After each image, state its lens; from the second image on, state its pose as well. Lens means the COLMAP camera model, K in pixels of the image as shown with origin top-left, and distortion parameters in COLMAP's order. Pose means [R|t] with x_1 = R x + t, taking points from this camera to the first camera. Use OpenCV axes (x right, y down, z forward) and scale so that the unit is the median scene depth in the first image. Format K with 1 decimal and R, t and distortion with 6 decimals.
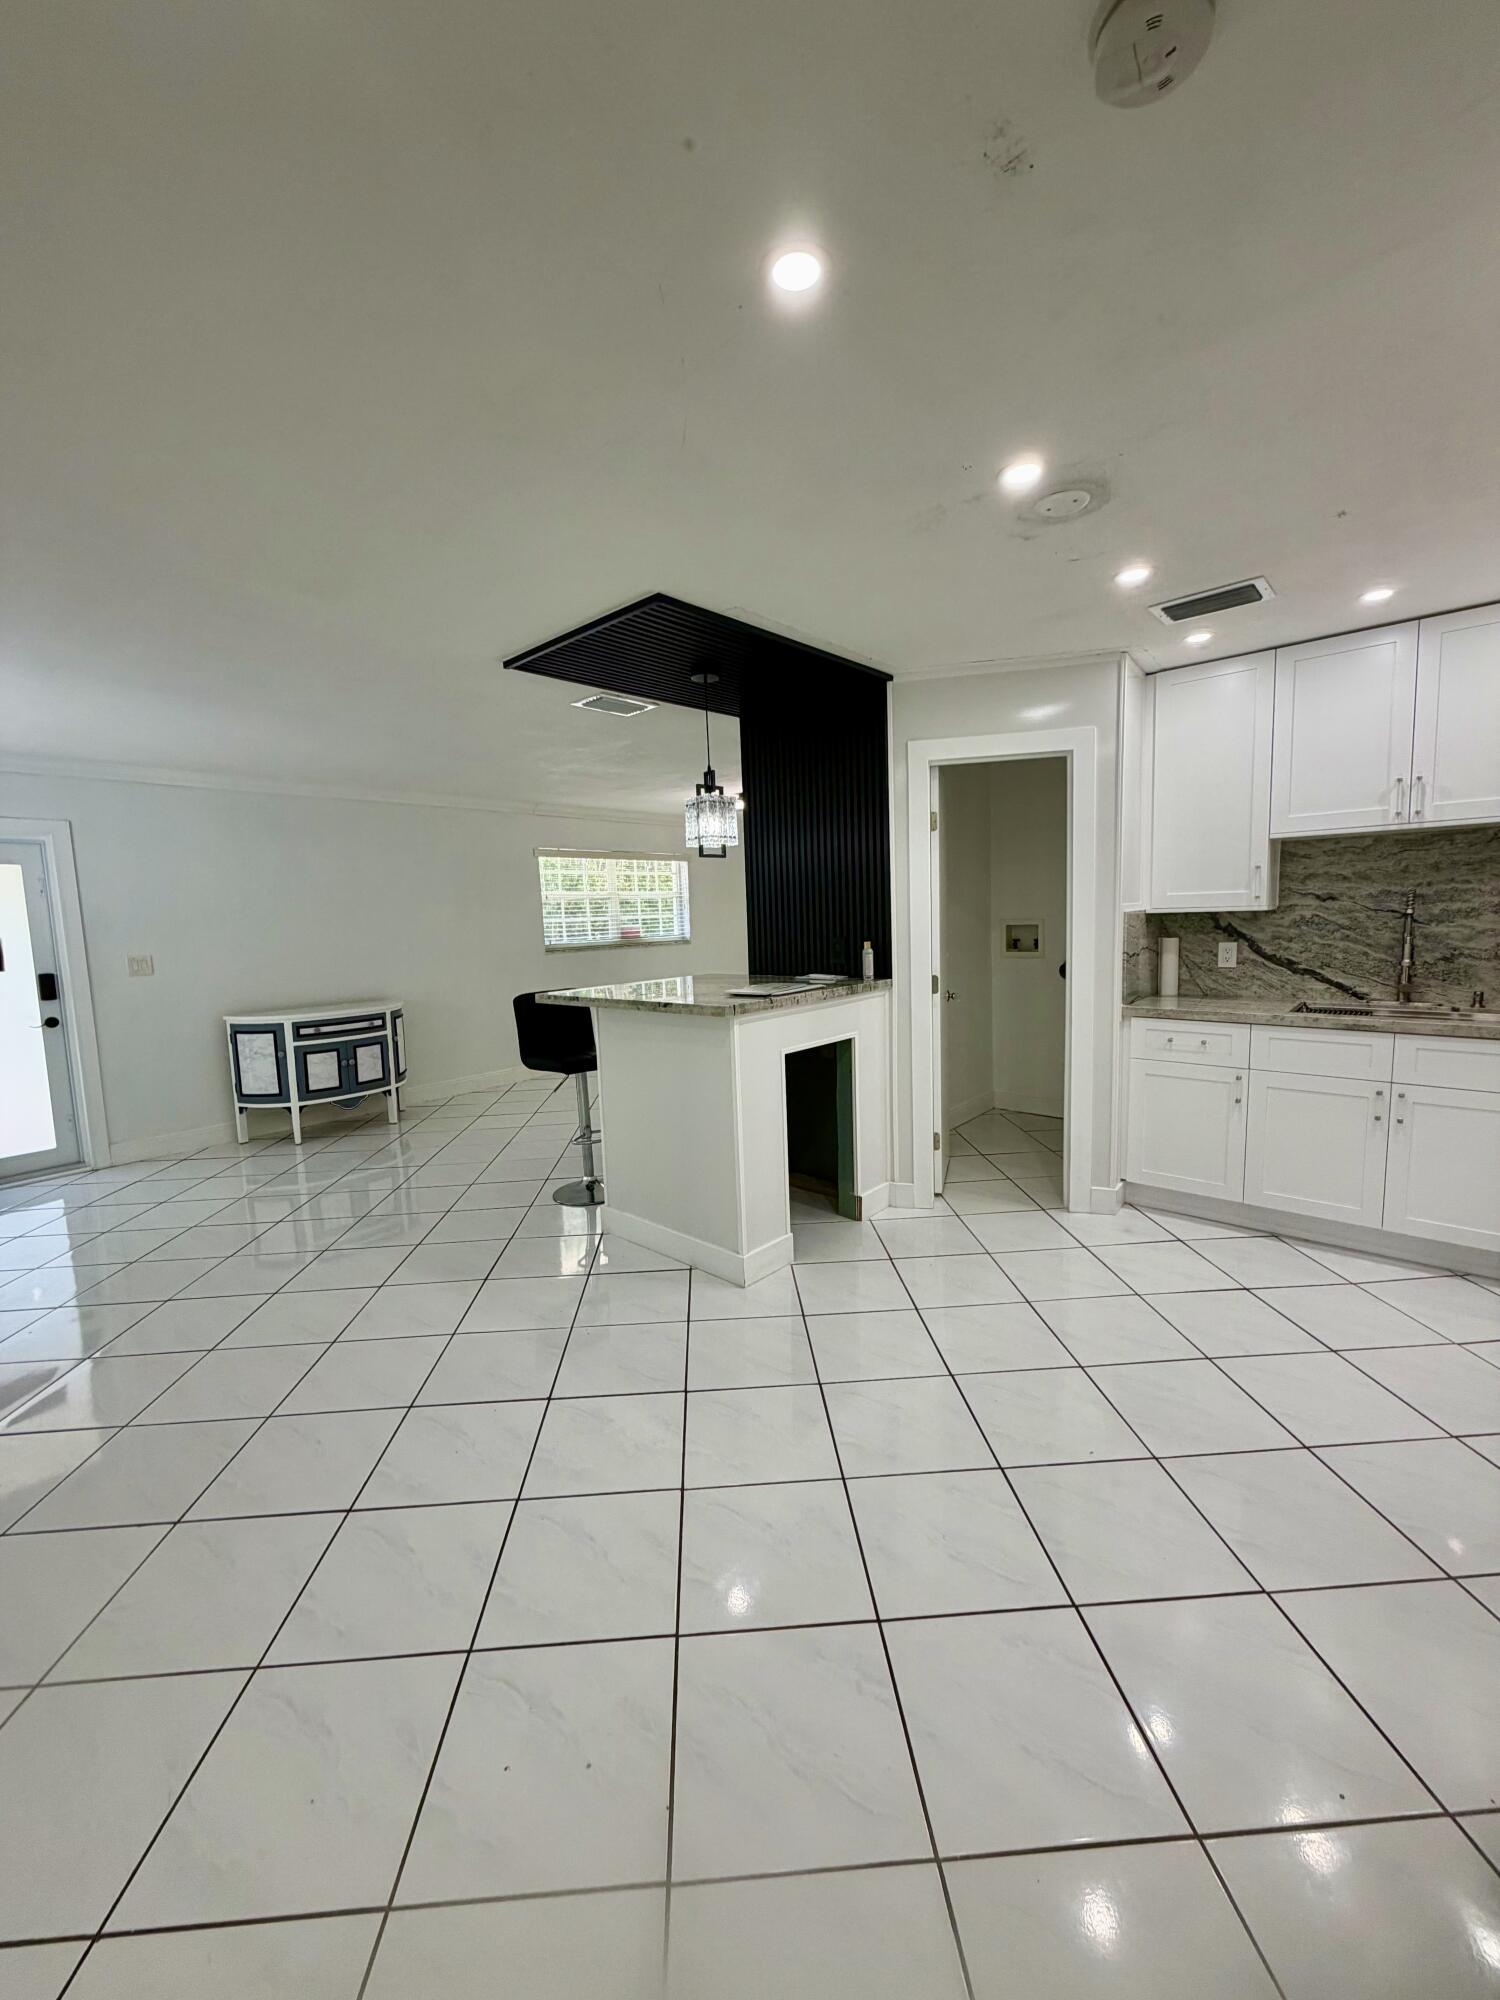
lens RADIAL K [[794.2, 0, 754.2], [0, 794.2, 997.9], [0, 0, 1]] dist [-0.000788, 0.000843]
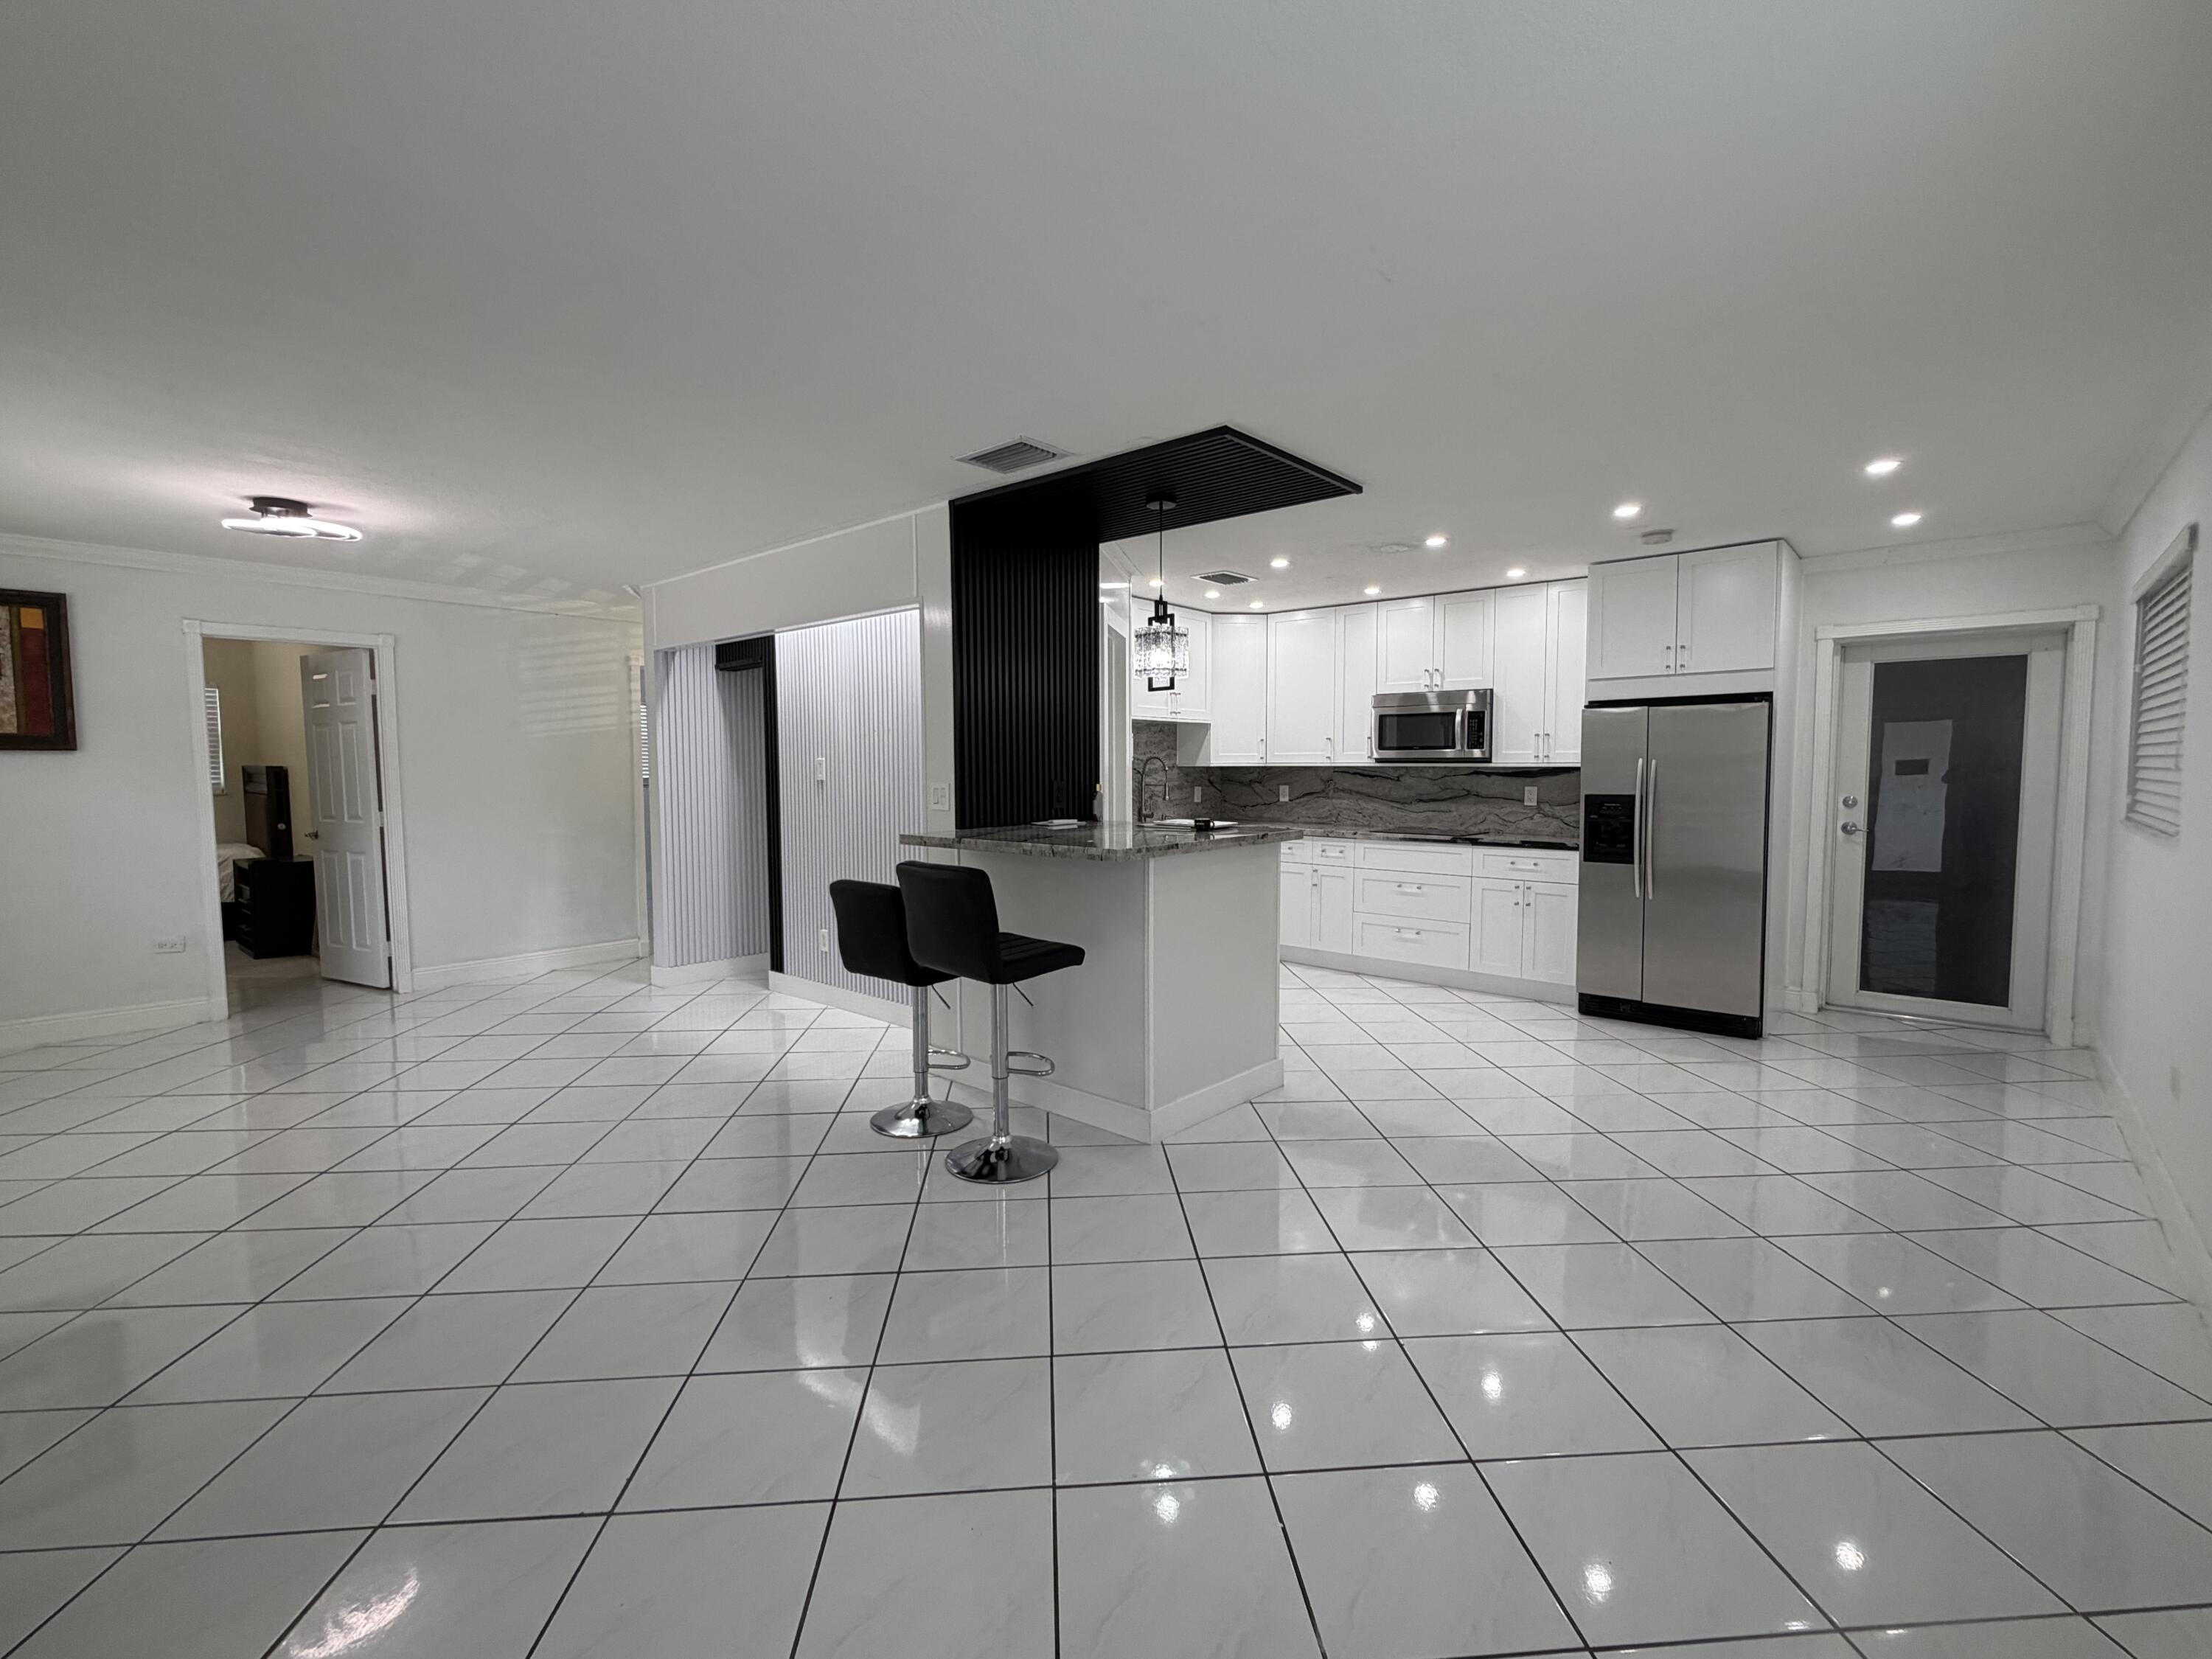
lens RADIAL K [[978.7, 0, 1109.6], [0, 978.7, 828.3], [0, 0, 1]] dist [0.000749, -0.000346]
pose [[-0.010039, -0.029281, 0.999521, -1.127171], [0.109969, 0.993476, 0.030209, -0.050375], [-0.993884, 0.110220, -0.006753, 0.996275]]
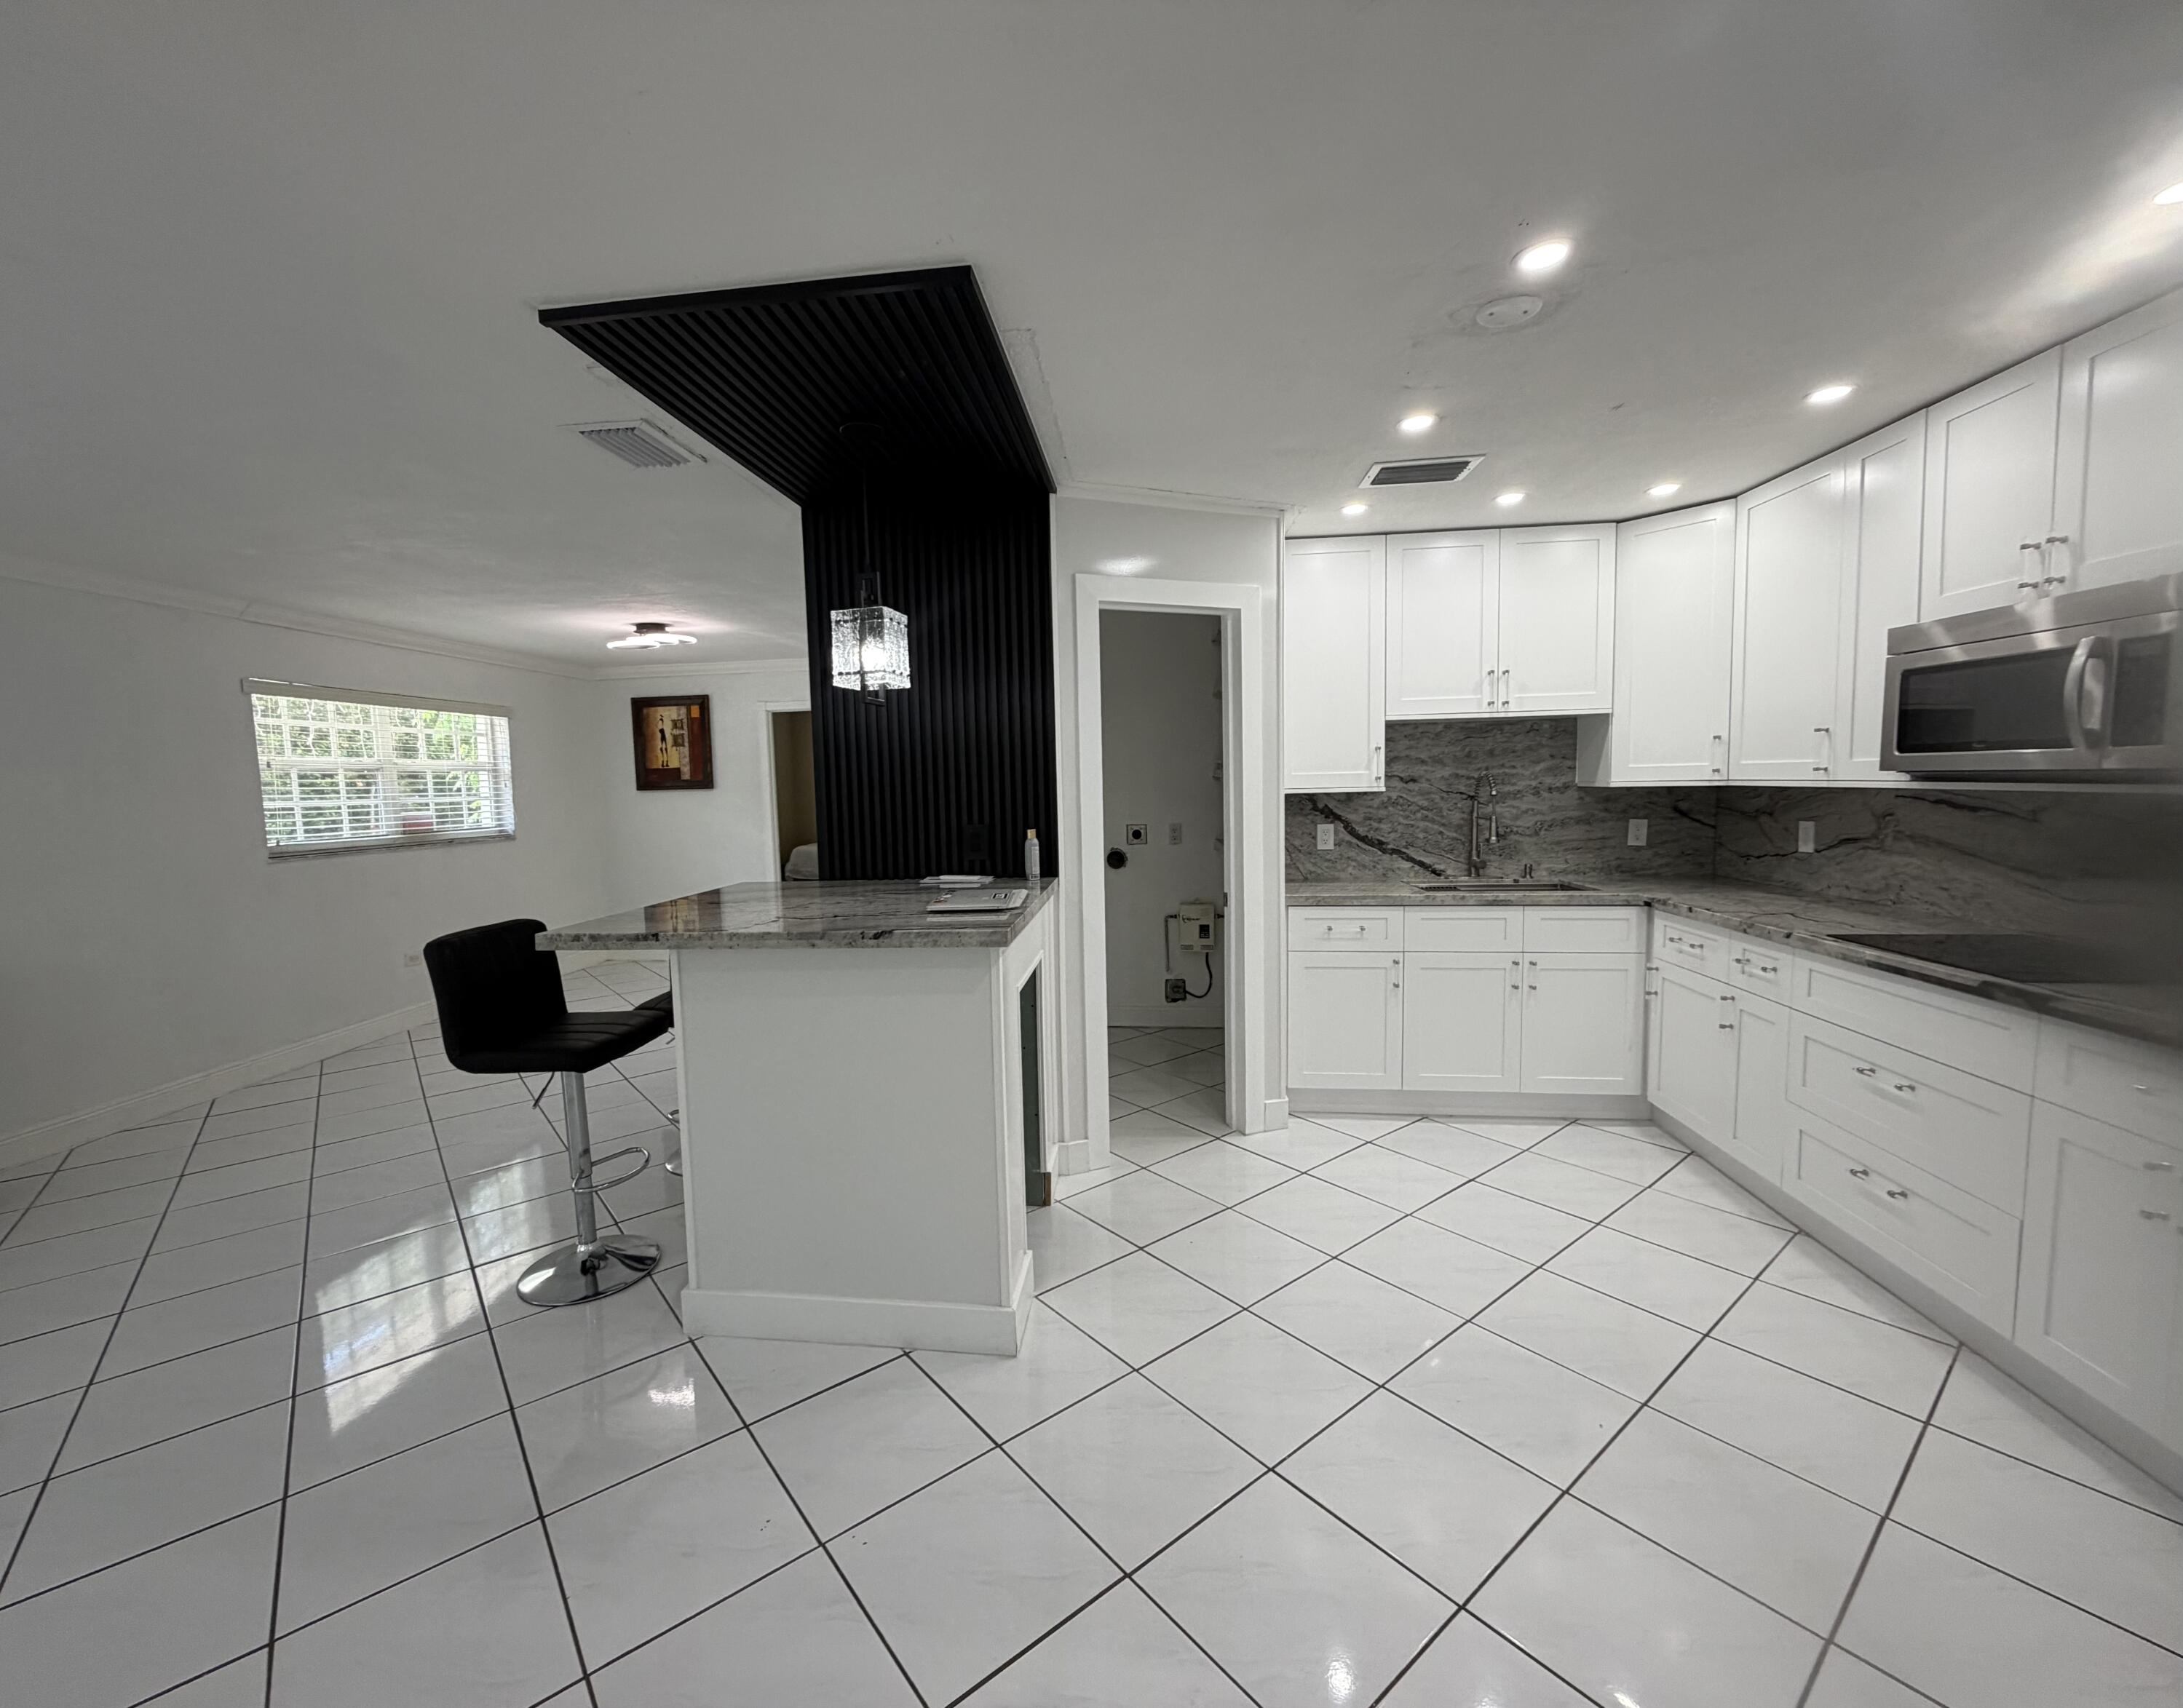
lens RADIAL K [[903.1, 0, 1044.9], [0, 903.1, 852.0], [0, 0, 1]] dist [-0.001101, 0.000522]
pose [[0.825680, -0.030034, 0.563339, -0.329178], [0.056733, 0.997940, -0.029948, -0.022559], [-0.561279, 0.056688, 0.825683, 0.284695]]
